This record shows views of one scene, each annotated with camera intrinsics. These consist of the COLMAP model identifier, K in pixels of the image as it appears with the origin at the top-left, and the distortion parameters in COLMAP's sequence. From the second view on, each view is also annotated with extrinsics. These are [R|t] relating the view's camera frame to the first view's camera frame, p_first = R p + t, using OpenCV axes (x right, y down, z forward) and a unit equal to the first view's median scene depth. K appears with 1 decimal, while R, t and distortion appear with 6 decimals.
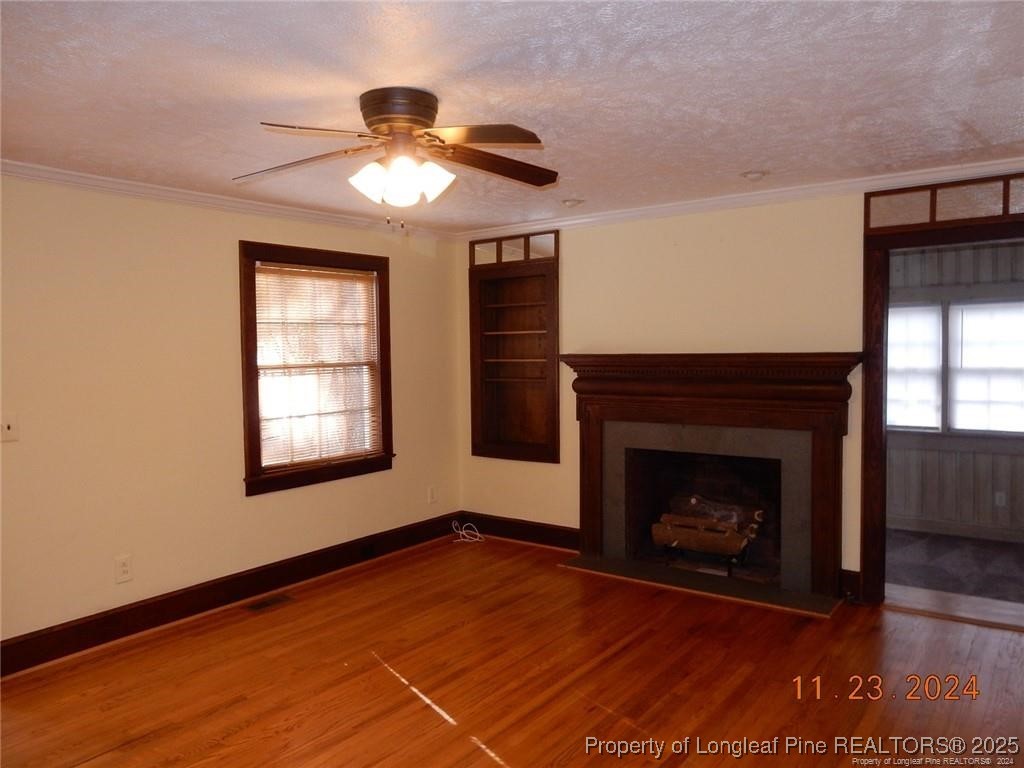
lens RADIAL K [[750.8, 0, 512.1], [0, 750.8, 387.0], [0, 0, 1]] dist [-0.012801, -0.002229]
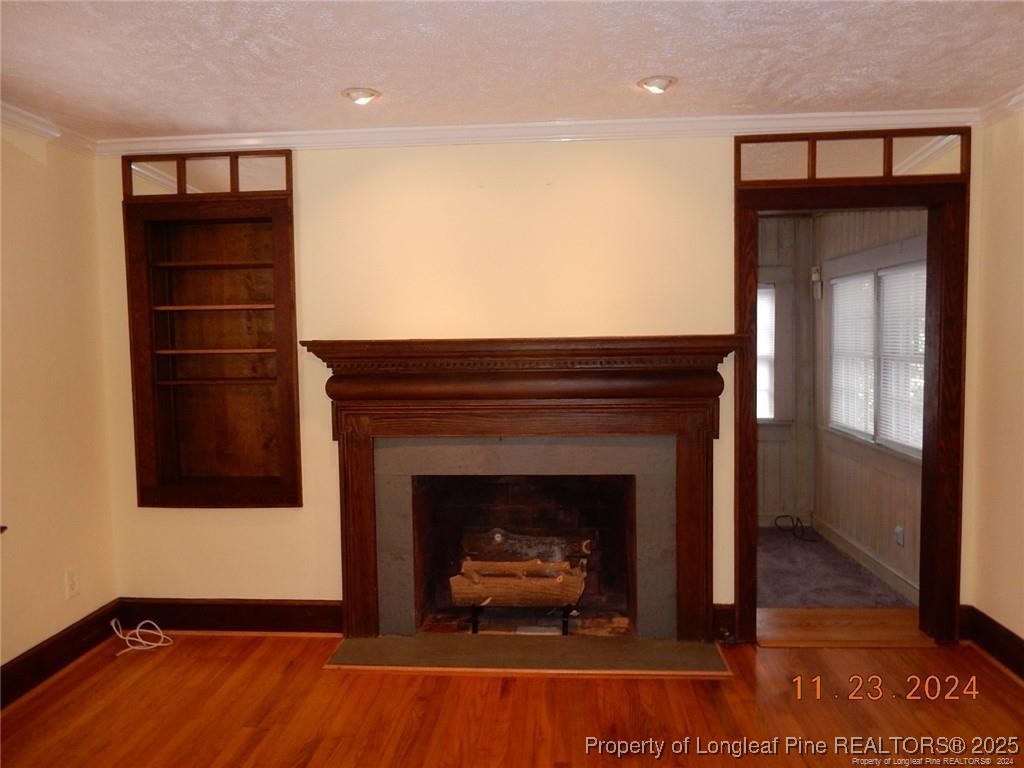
lens RADIAL K [[750.8, 0, 512.1], [0, 750.8, 387.0], [0, 0, 1]] dist [-0.012801, -0.002229]
pose [[0.841549, -0.037441, 0.538882, -0.142250], [0.030603, 0.999297, 0.021638, -0.012641], [-0.539314, -0.001718, 0.842103, 0.370334]]
